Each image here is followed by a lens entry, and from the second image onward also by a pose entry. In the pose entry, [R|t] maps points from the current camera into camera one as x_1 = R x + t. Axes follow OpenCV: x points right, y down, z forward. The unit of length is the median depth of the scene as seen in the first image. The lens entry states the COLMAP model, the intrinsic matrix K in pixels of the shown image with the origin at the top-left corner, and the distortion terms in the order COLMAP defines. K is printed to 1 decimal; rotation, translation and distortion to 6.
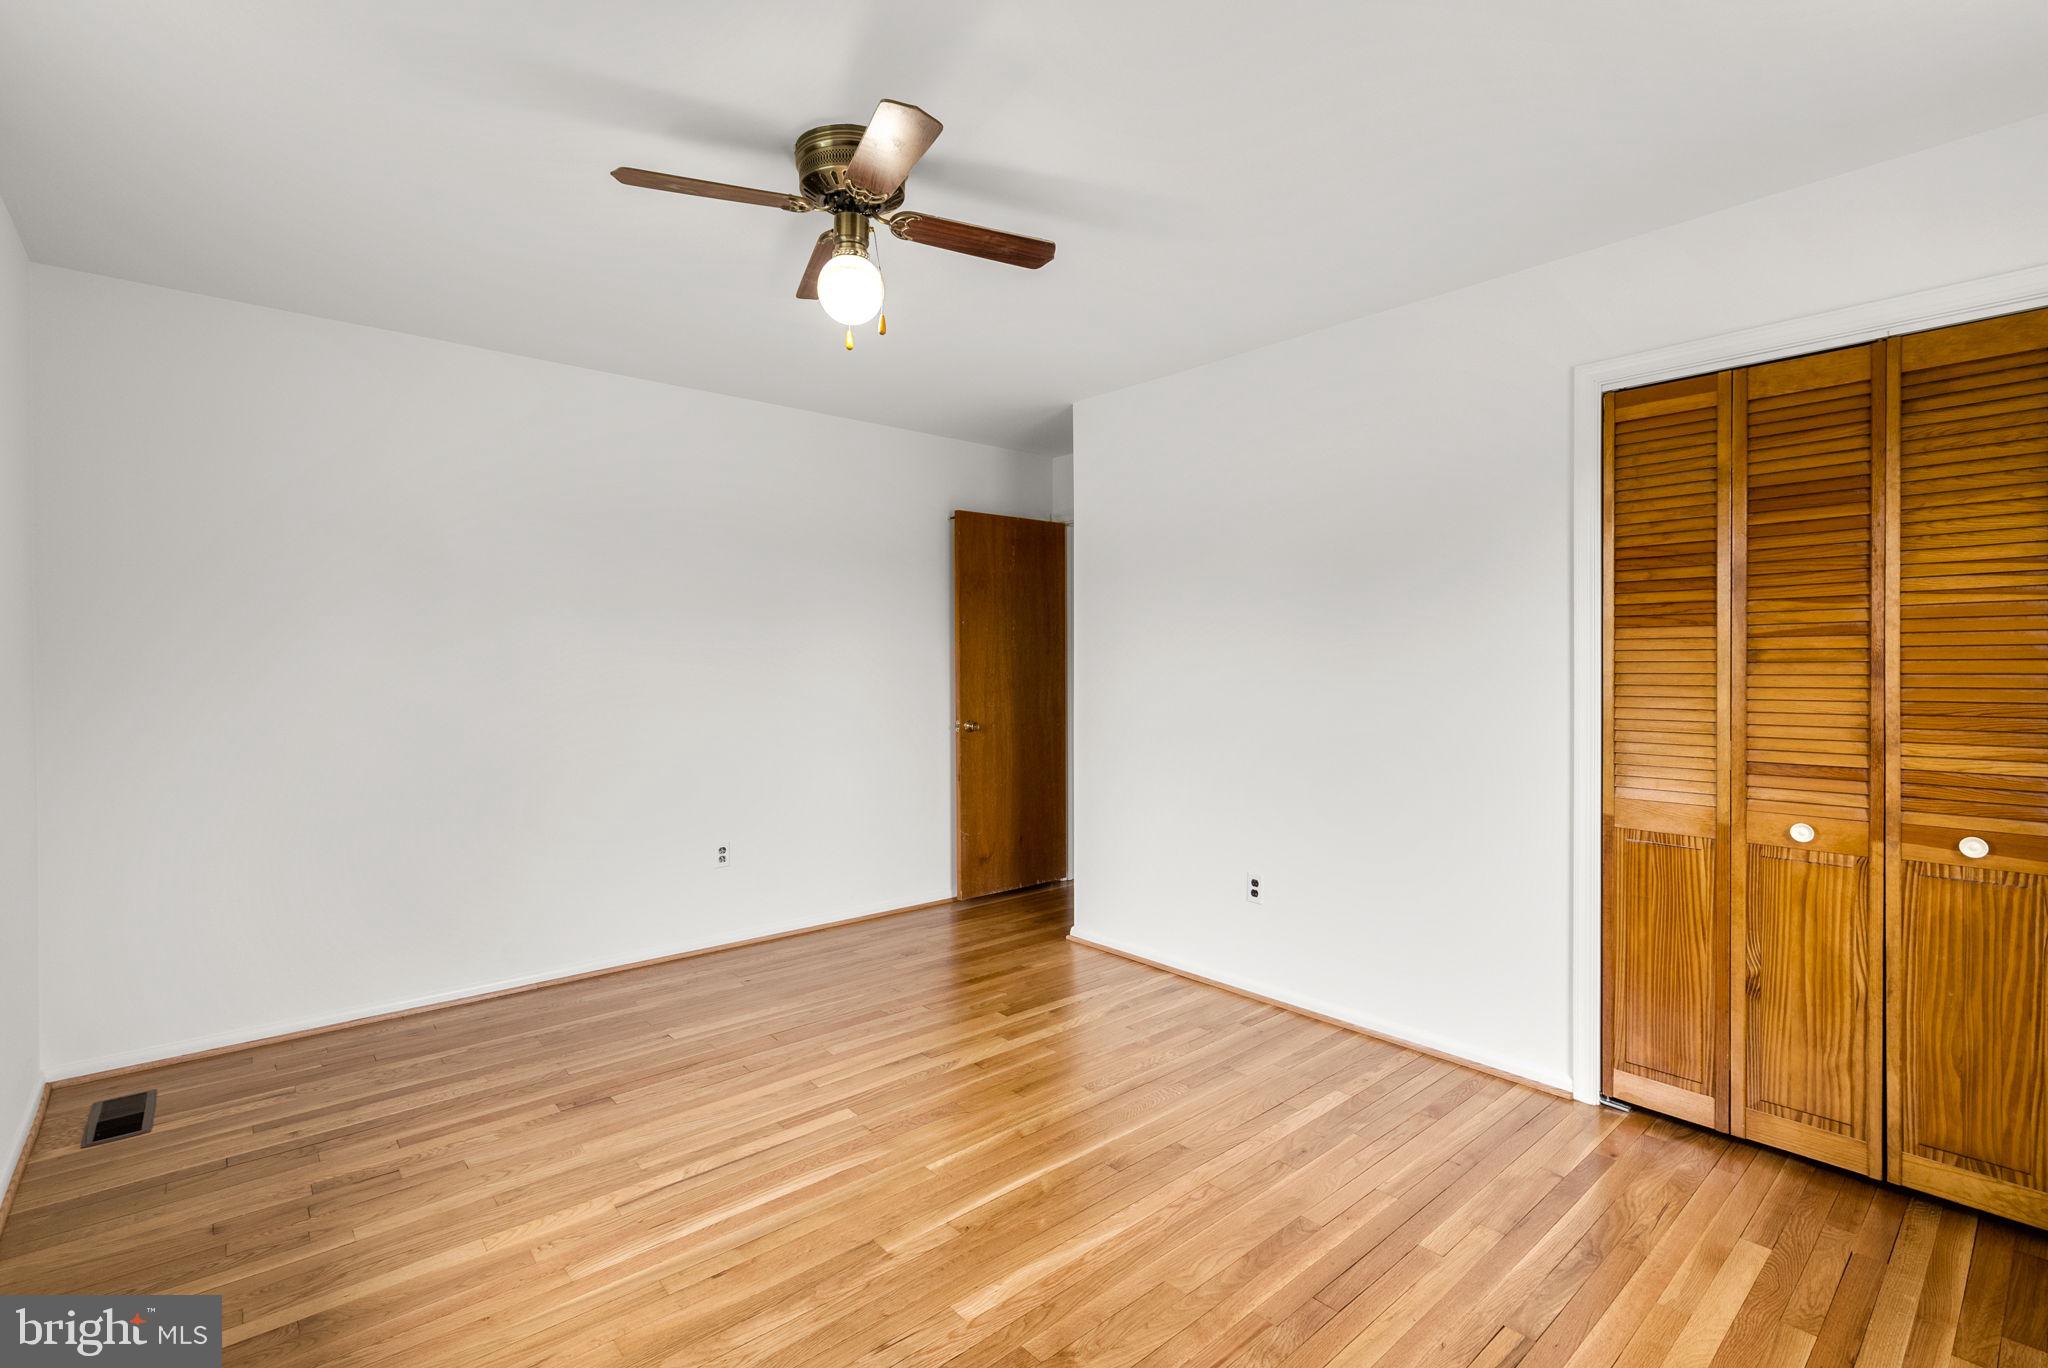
lens RADIAL K [[949.4, 0, 1043.8], [0, 949.4, 669.0], [0, 0, 1]] dist [-0.000373, 0.000190]
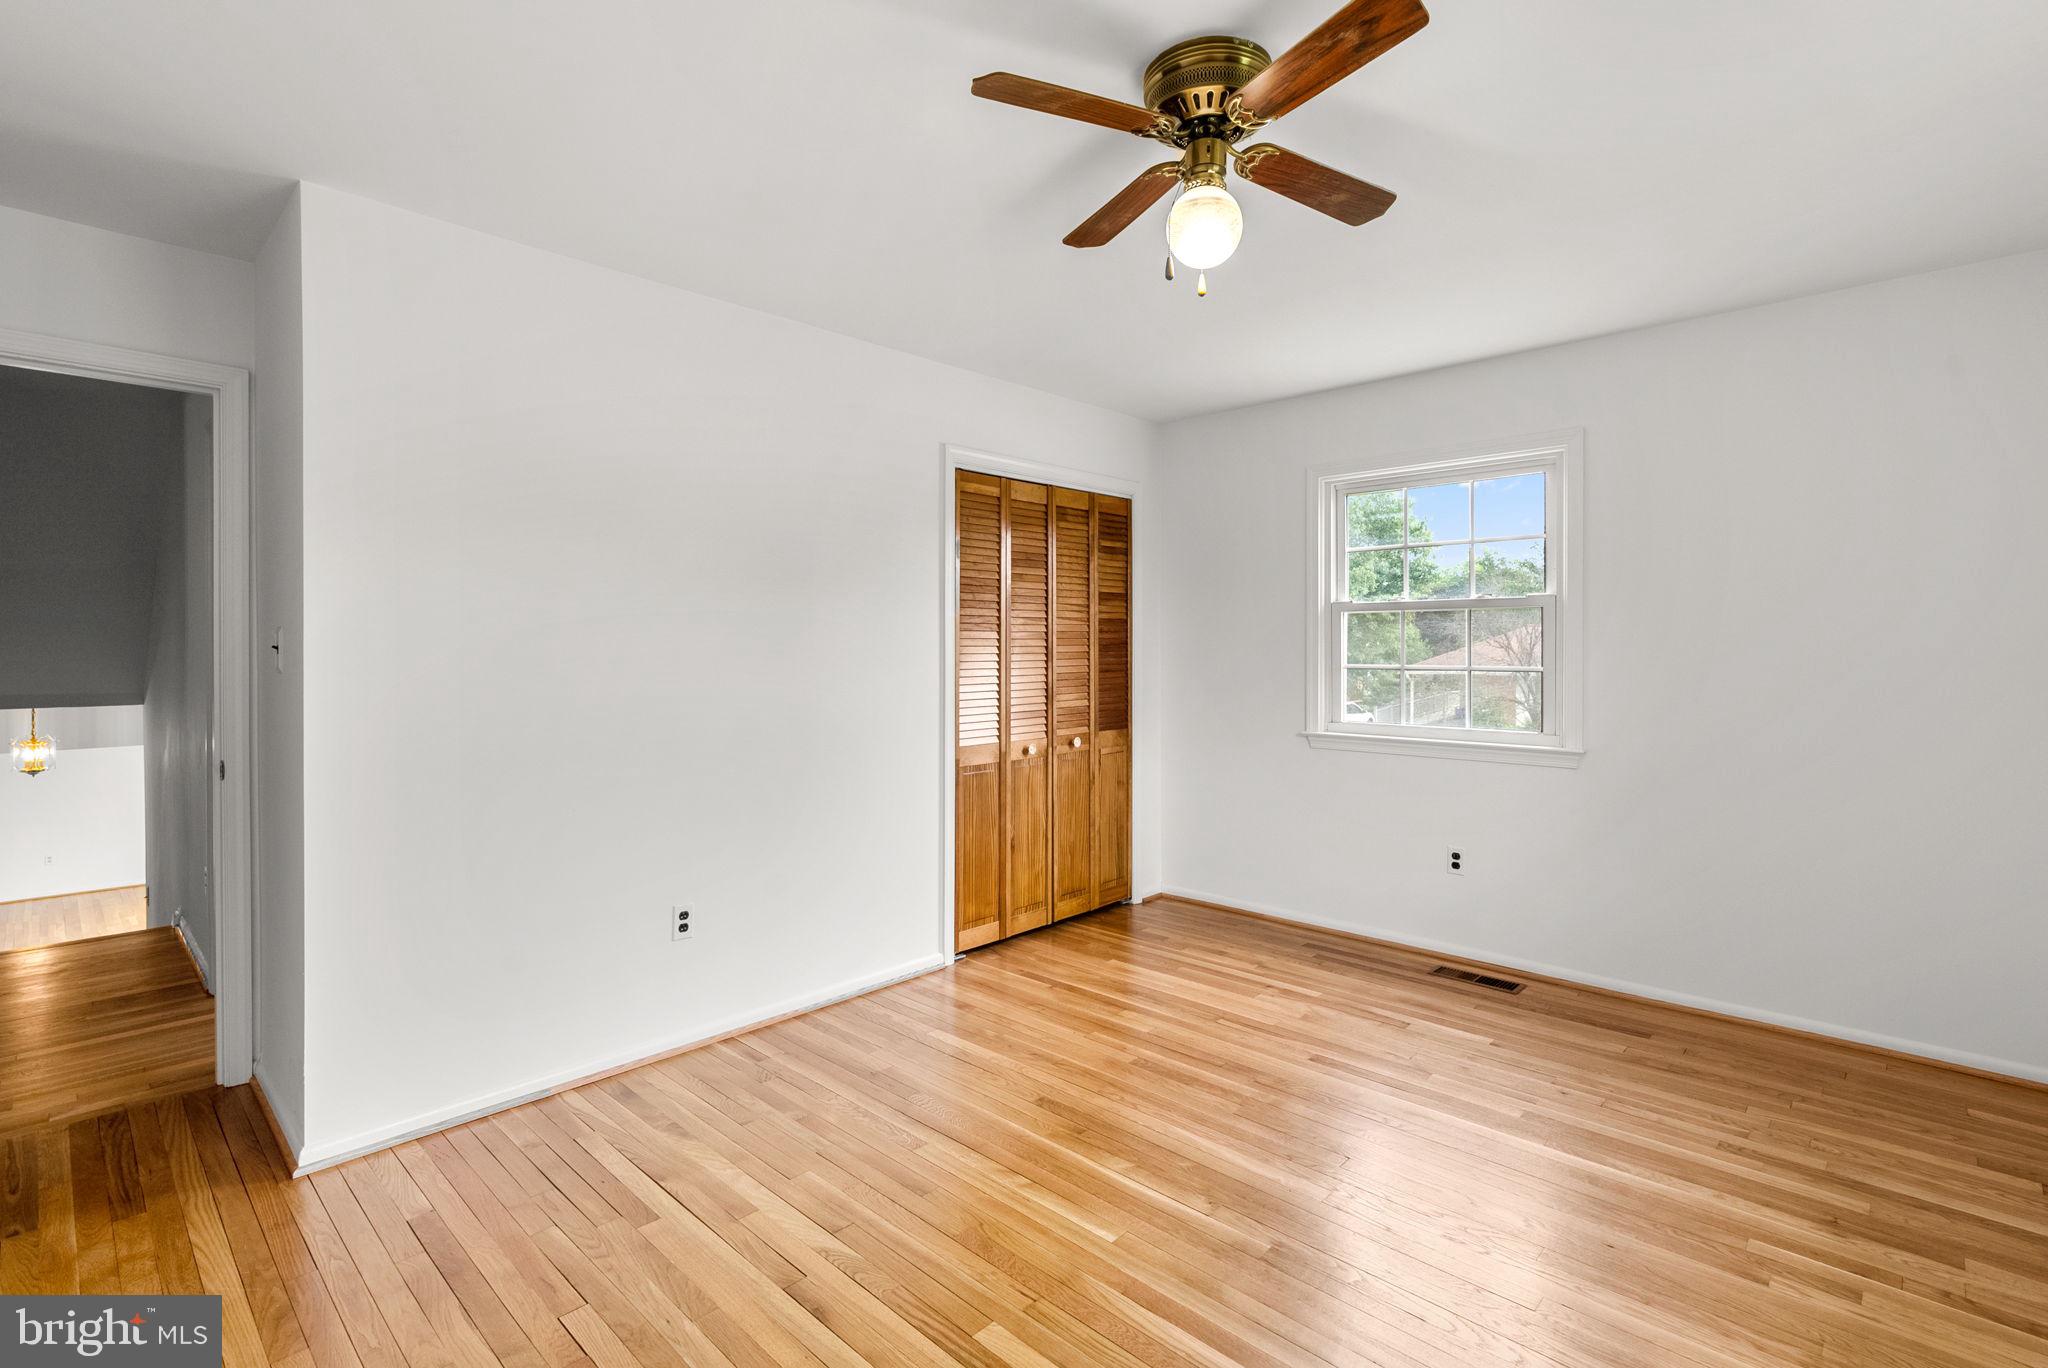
lens RADIAL K [[872.5, 0, 1109.4], [0, 872.5, 654.5], [0, 0, 1]] dist [-0.017211, 0.000038]
pose [[-0.094477, -0.005179, 0.995514, -0.804476], [0.006569, 0.999961, 0.005825, -0.013503], [-0.995505, 0.007090, -0.094439, 0.954334]]
